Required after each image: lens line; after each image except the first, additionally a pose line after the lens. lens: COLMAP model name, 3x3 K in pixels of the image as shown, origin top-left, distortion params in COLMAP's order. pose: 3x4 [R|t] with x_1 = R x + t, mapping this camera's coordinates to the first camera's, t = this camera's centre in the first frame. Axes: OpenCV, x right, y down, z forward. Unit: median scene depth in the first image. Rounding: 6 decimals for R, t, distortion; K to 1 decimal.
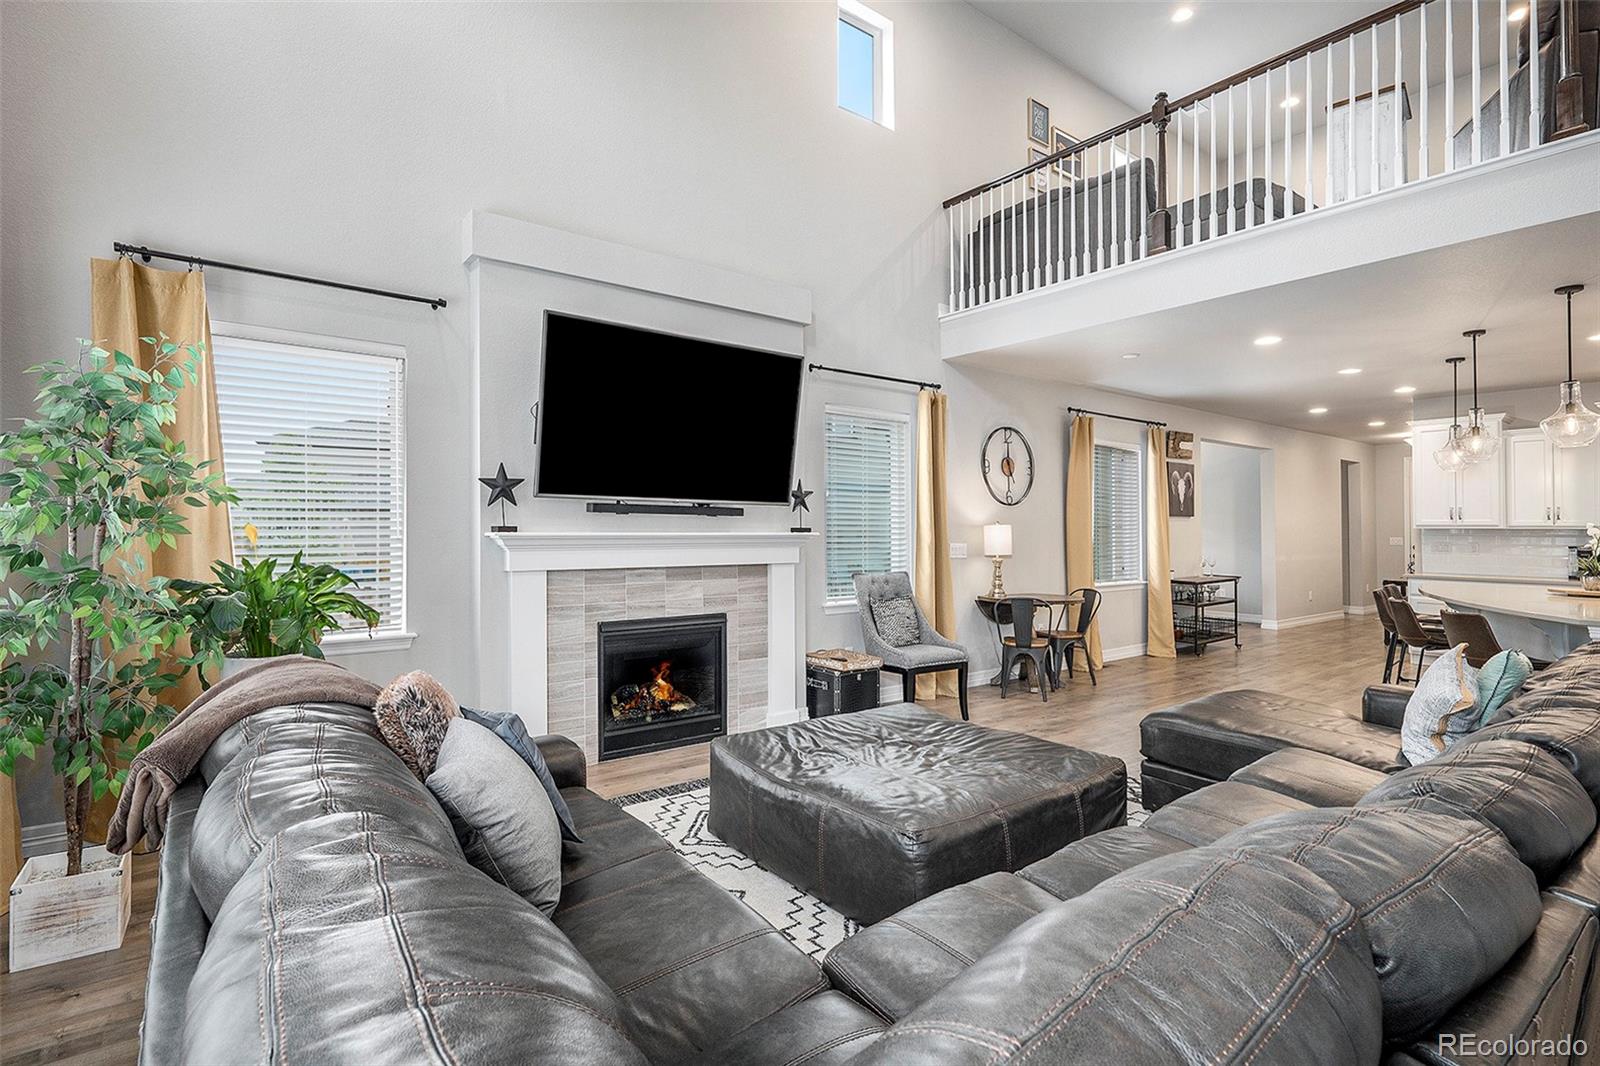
lens RADIAL K [[761.3, 0, 794.4], [0, 761.3, 529.1], [0, 0, 1]] dist [0.004295, 0.000939]
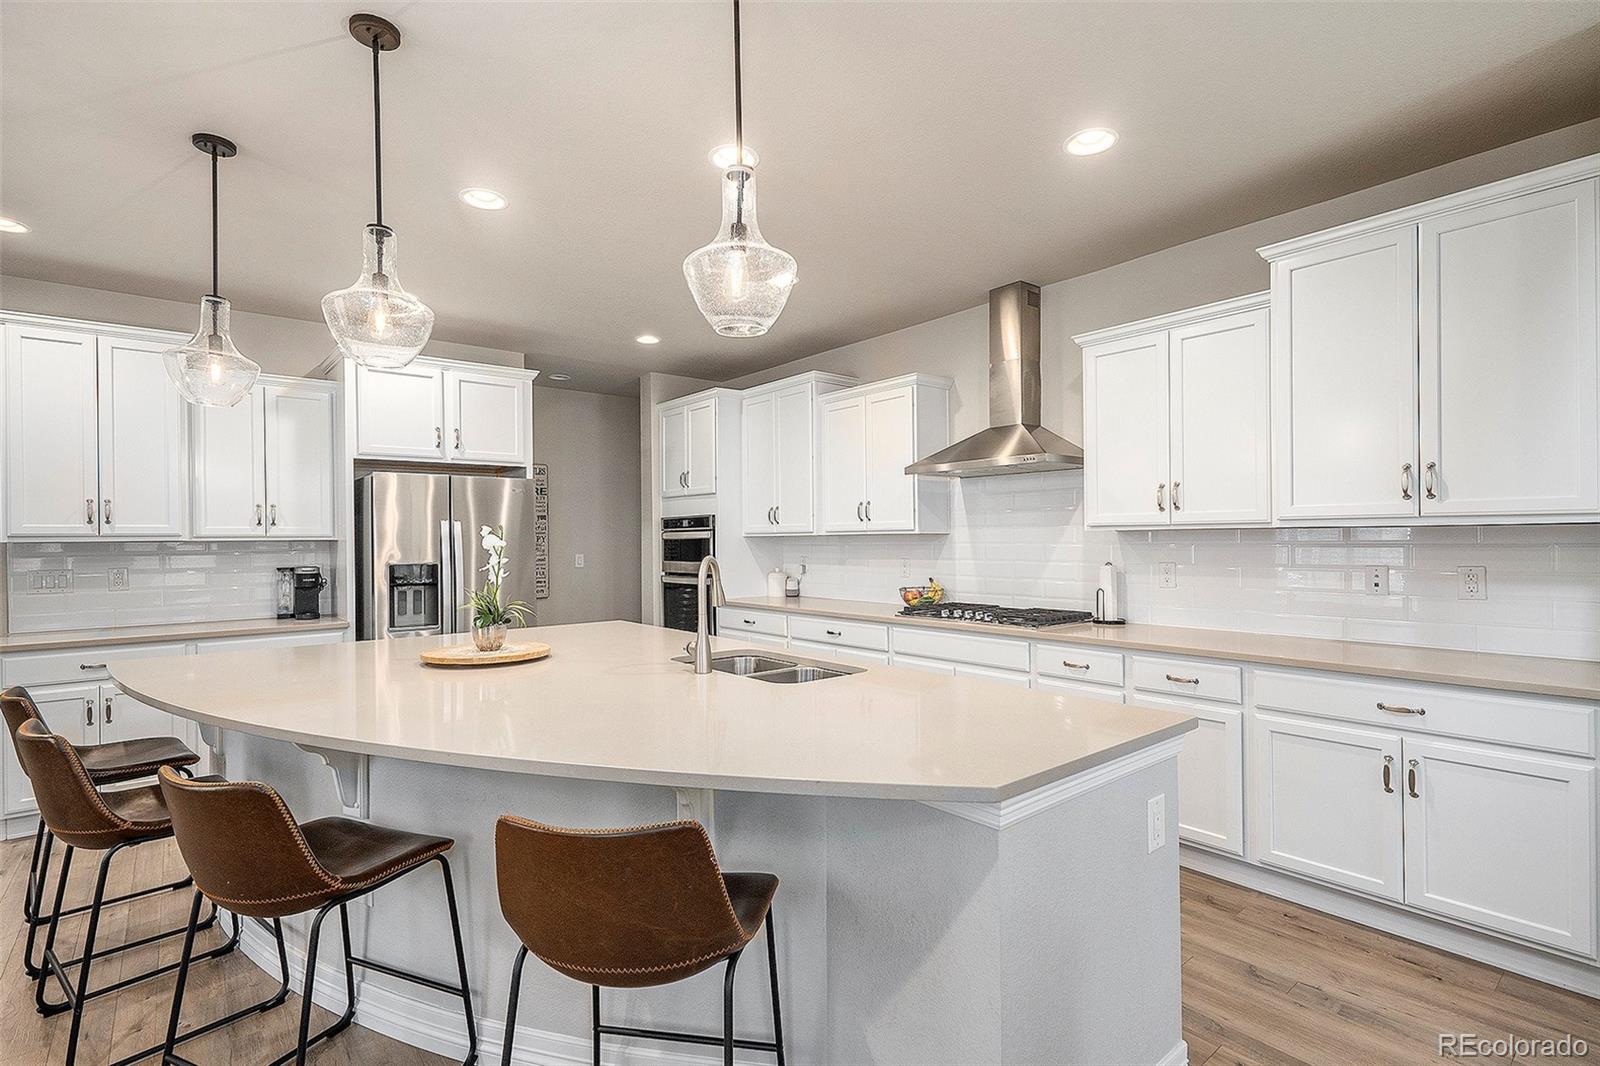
lens RADIAL K [[752.7, 0, 796.0], [0, 752.7, 537.4], [0, 0, 1]] dist [-0.003501, -0.000330]
pose [[-0.040548, -0.002386, 0.999175, 0.567807], [0.014420, 0.999892, 0.002973, 0.001579], [-0.999074, 0.014528, -0.040509, 0.878571]]
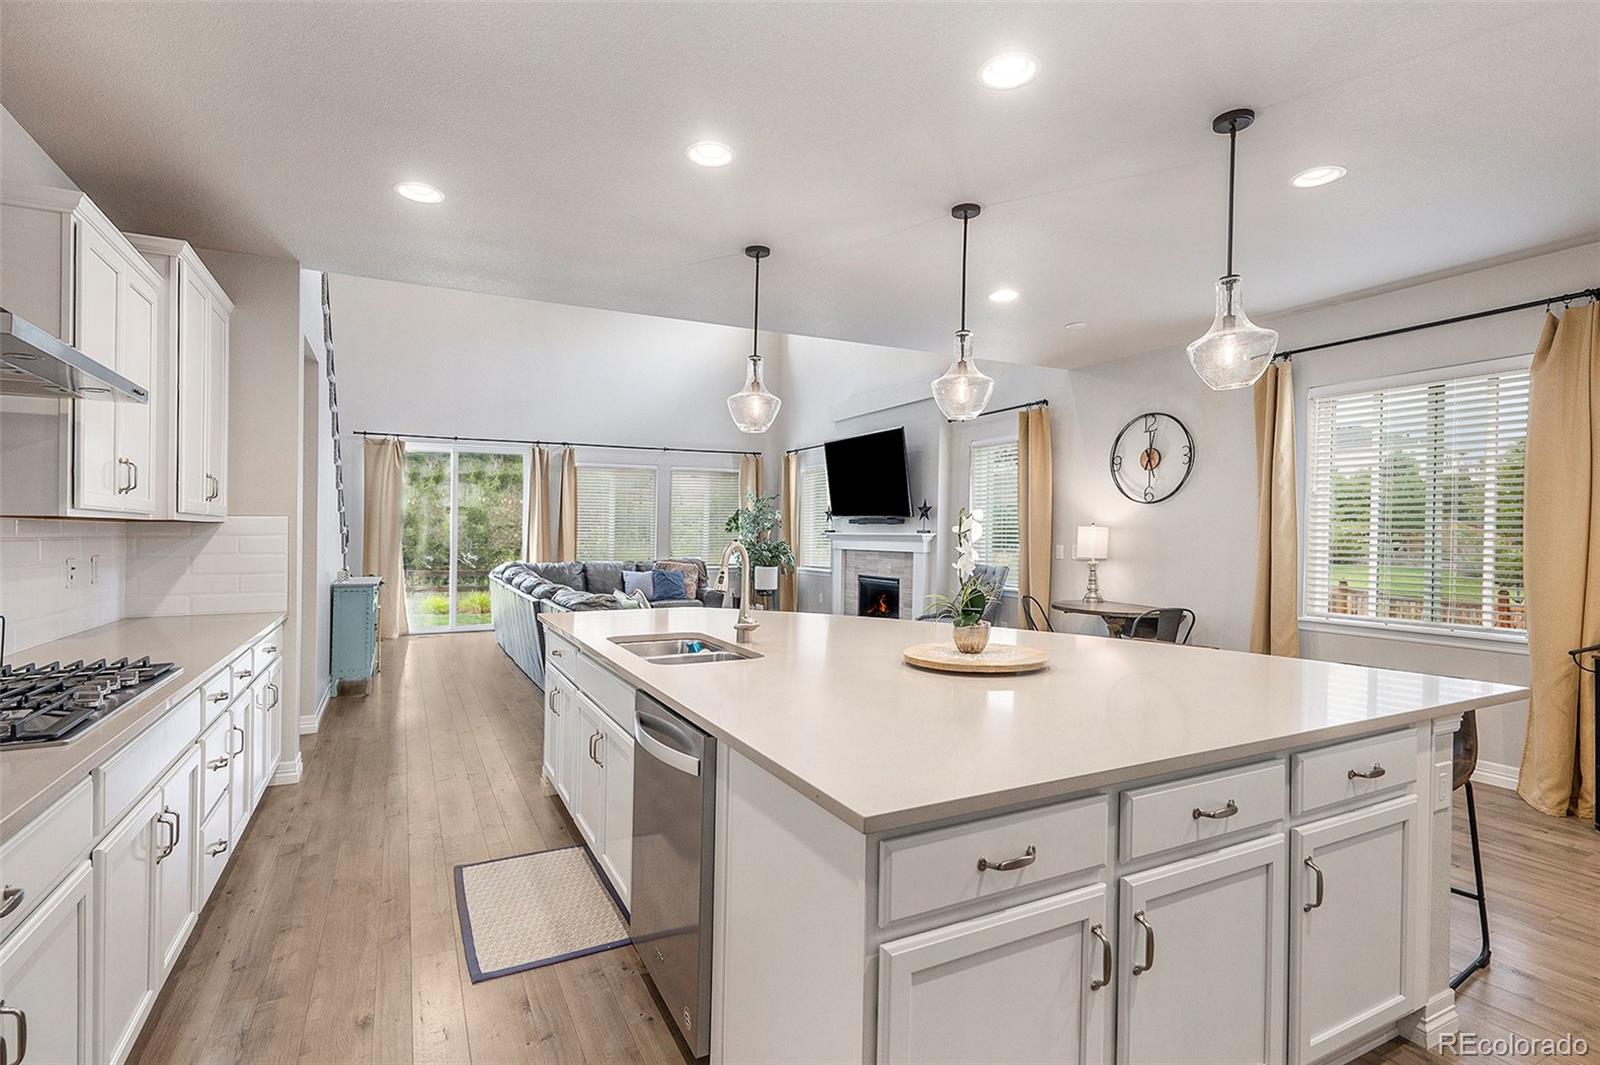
lens RADIAL K [[766.2, 0, 836.6], [0, 766.2, 528.8], [0, 0, 1]] dist [0.002792, 0.000801]
pose [[-0.114041, -0.008798, -0.993437, 1.693798], [-0.004846, 0.999954, -0.008299, 0.010105], [0.993464, 0.003867, -0.114079, 1.058795]]
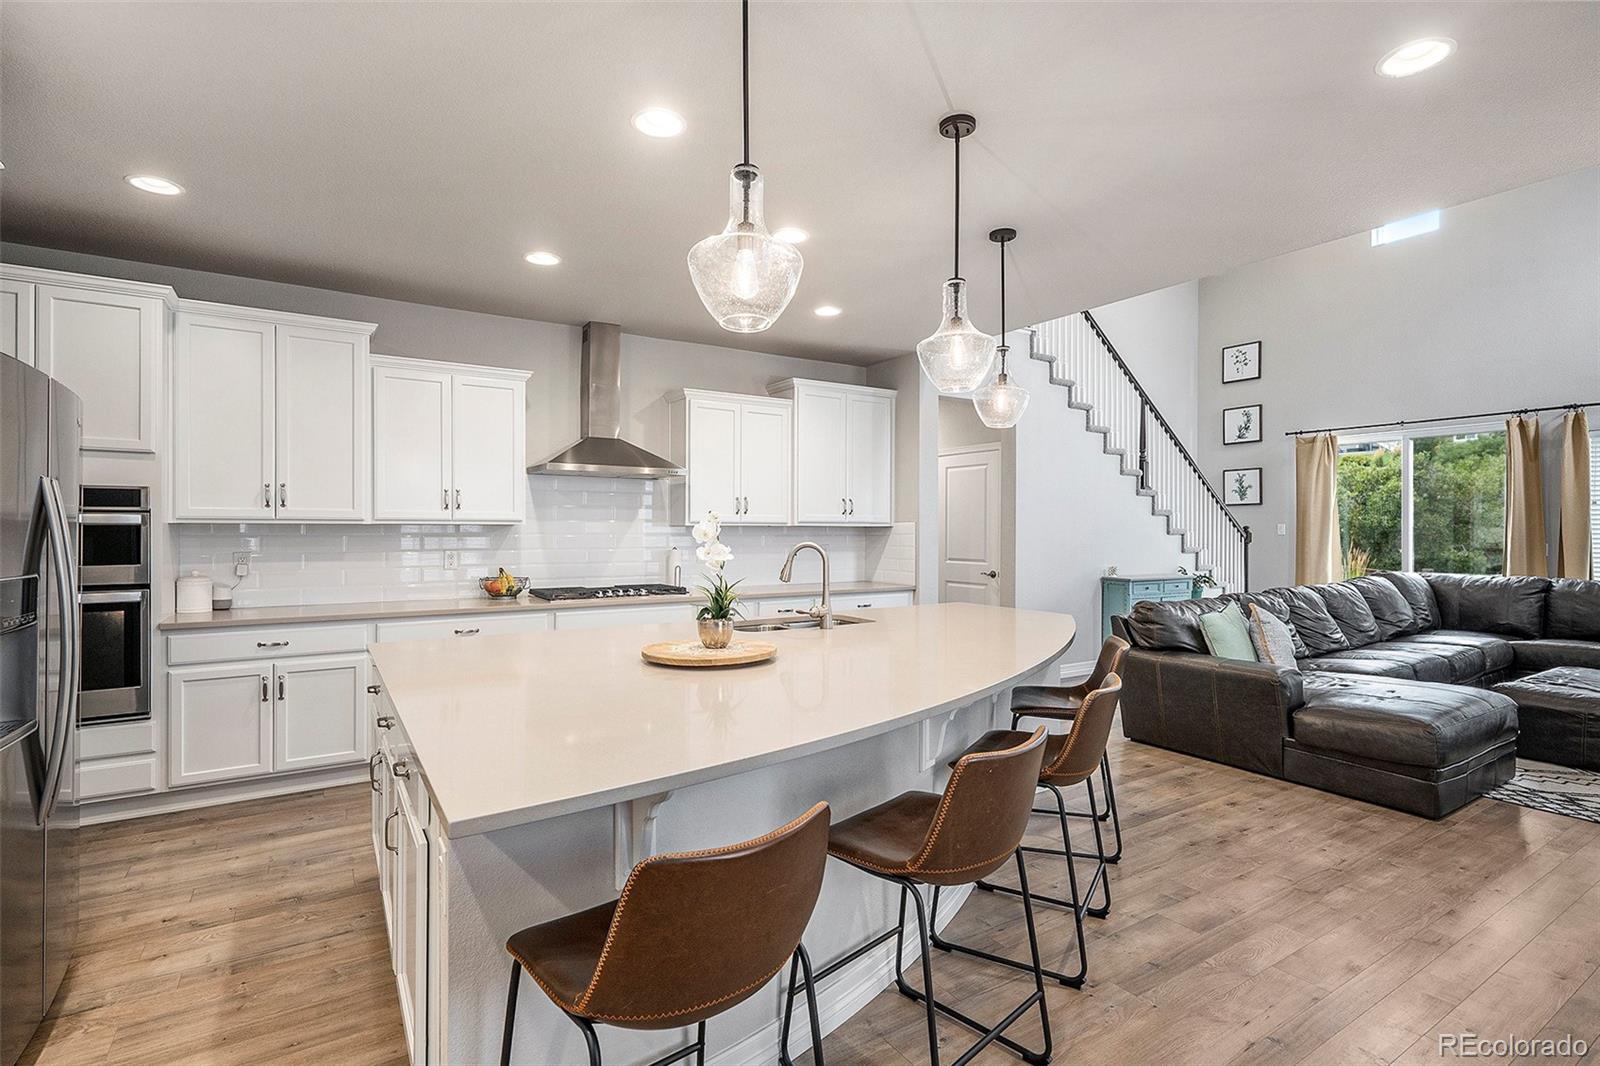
lens RADIAL K [[761.3, 0, 794.4], [0, 761.3, 529.1], [0, 0, 1]] dist [0.004295, 0.000939]
pose [[-0.996714, -0.007711, 0.080634, 1.062746], [-0.007368, 0.999963, 0.004547, 0.000841], [-0.080666, 0.003937, -0.996733, 1.636760]]
